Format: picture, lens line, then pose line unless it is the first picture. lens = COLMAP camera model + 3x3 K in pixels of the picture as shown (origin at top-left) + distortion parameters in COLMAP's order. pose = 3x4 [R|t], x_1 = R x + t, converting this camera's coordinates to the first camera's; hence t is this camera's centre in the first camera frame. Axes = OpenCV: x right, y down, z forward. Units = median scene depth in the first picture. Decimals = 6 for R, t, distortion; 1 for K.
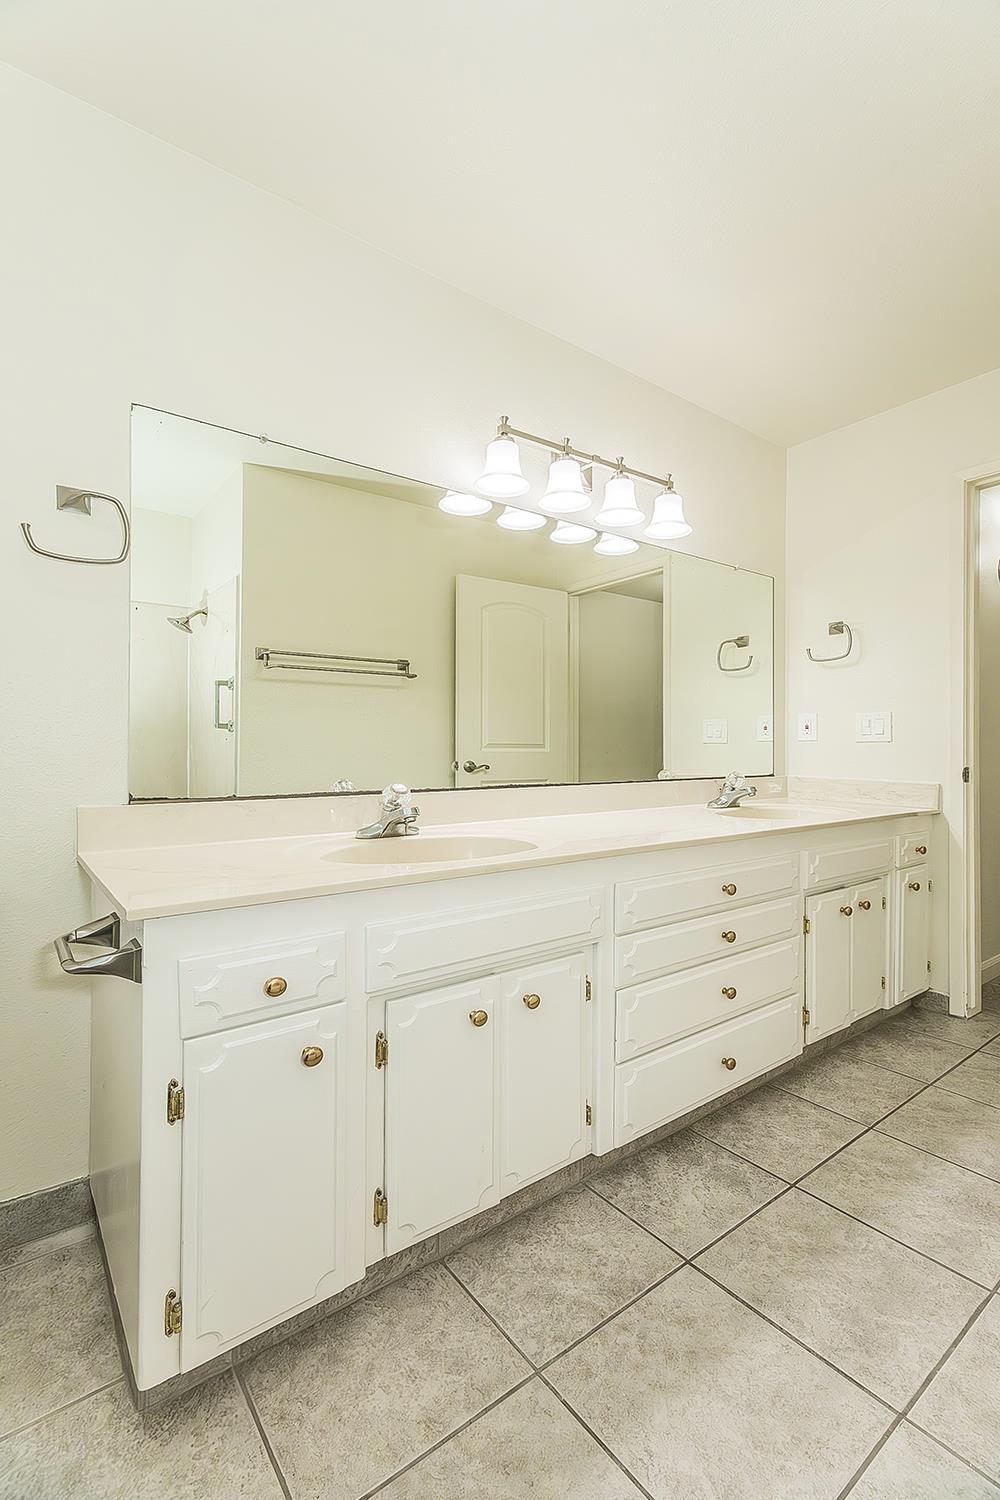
lens RADIAL K [[673.8, 0, 491.6], [0, 673.8, 751.7], [0, 0, 1]] dist [0.000122, -0.000810]
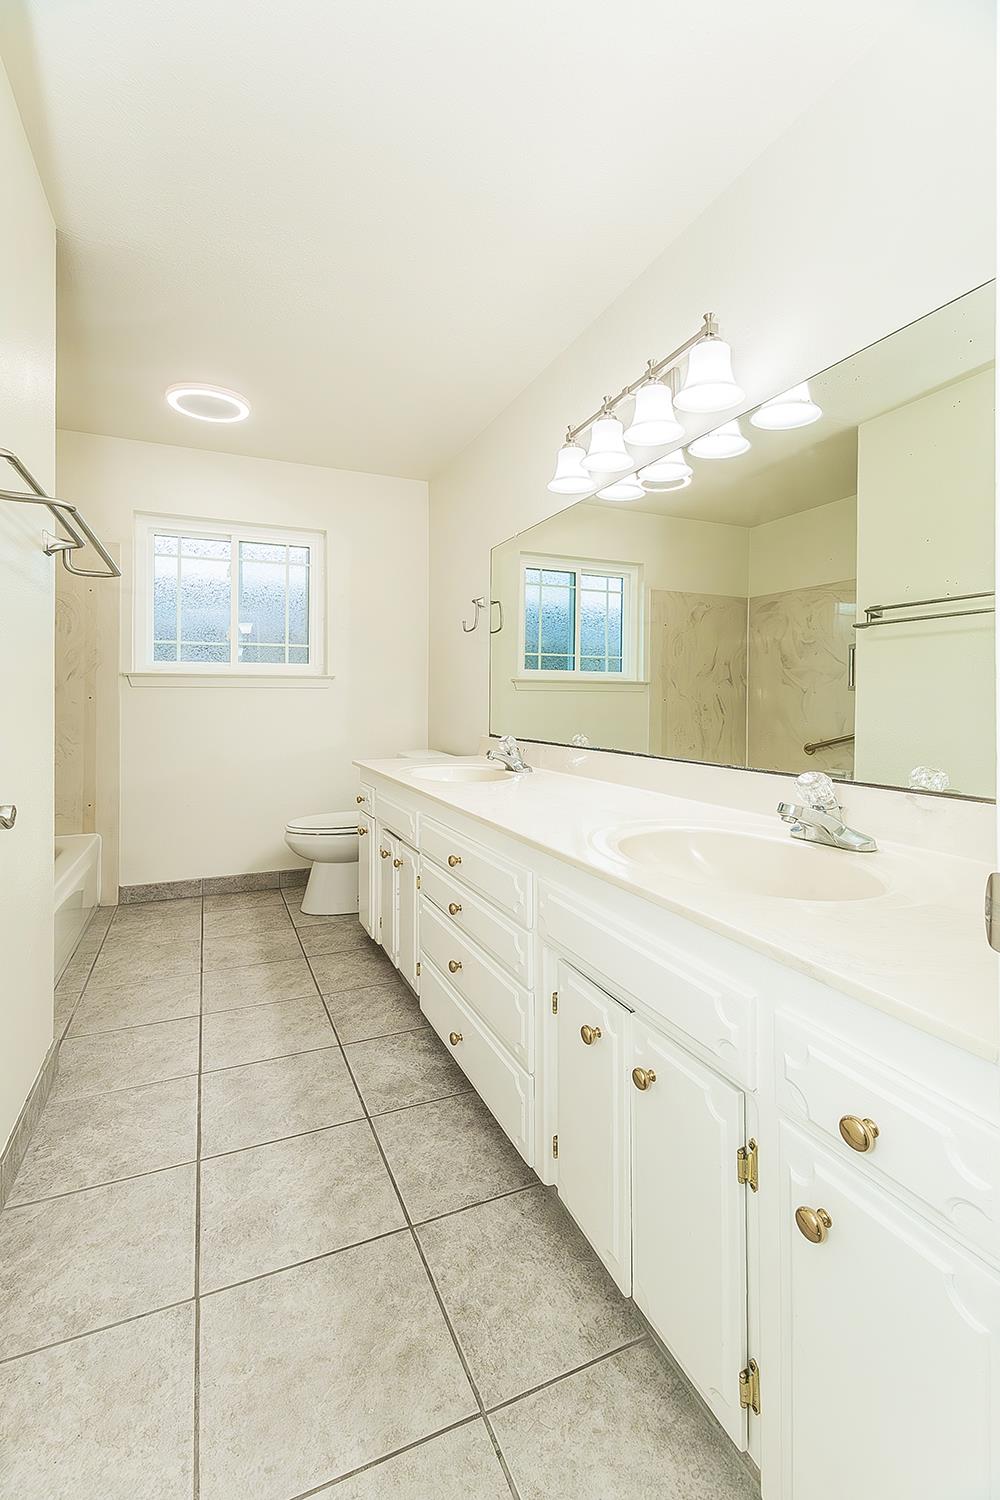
lens RADIAL K [[629.8, 0, 486.3], [0, 629.8, 746.5], [0, 0, 1]] dist [0.003000, -0.000904]
pose [[-0.210386, 0.070095, -0.975102, 1.525227], [-0.011649, 0.997176, 0.074195, -0.038003], [0.977549, 0.026968, -0.208976, 1.551074]]
